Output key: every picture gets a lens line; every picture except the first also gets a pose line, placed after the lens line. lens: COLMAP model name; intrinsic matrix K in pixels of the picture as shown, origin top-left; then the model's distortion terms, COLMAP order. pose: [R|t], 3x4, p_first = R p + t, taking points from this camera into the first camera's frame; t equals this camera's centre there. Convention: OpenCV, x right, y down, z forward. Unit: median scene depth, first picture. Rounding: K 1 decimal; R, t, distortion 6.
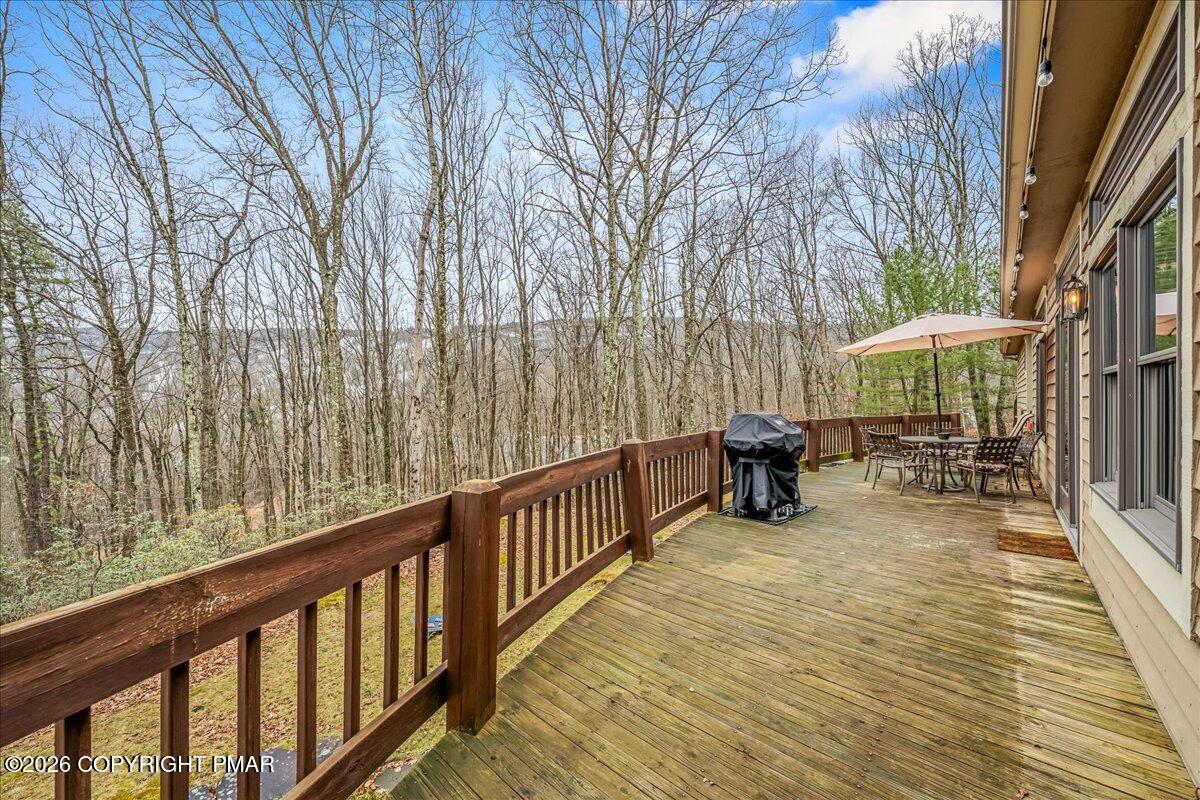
lens RADIAL K [[437.2, 0, 596.2], [0, 437.2, 405.3], [0, 0, 1]] dist [-0.000298, -0.000113]
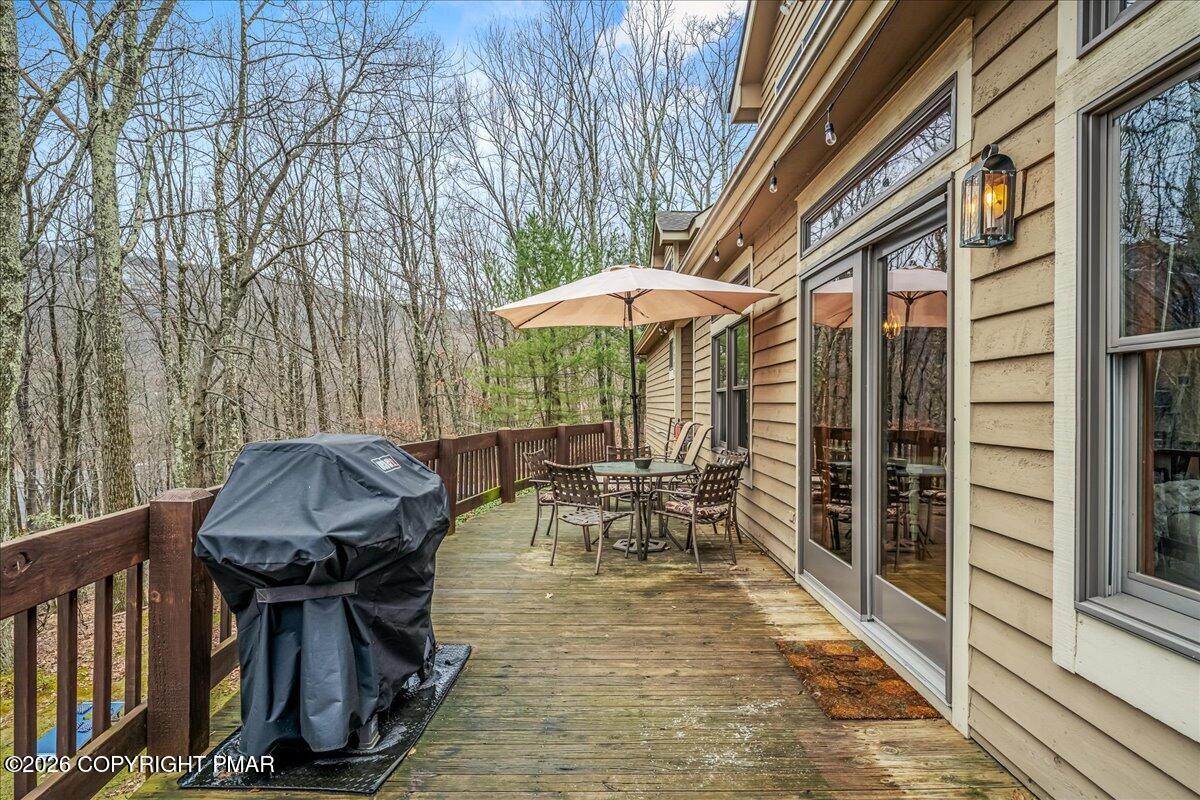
lens RADIAL K [[610.8, 0, 599.0], [0, 610.8, 409.4], [0, 0, 1]] dist [-0.004126, -0.000794]
pose [[0.742926, 0.004212, 0.669360, 0.039155], [-0.004513, 0.999989, -0.001284, -0.001126], [-0.669358, -0.002067, 0.742937, 0.093525]]
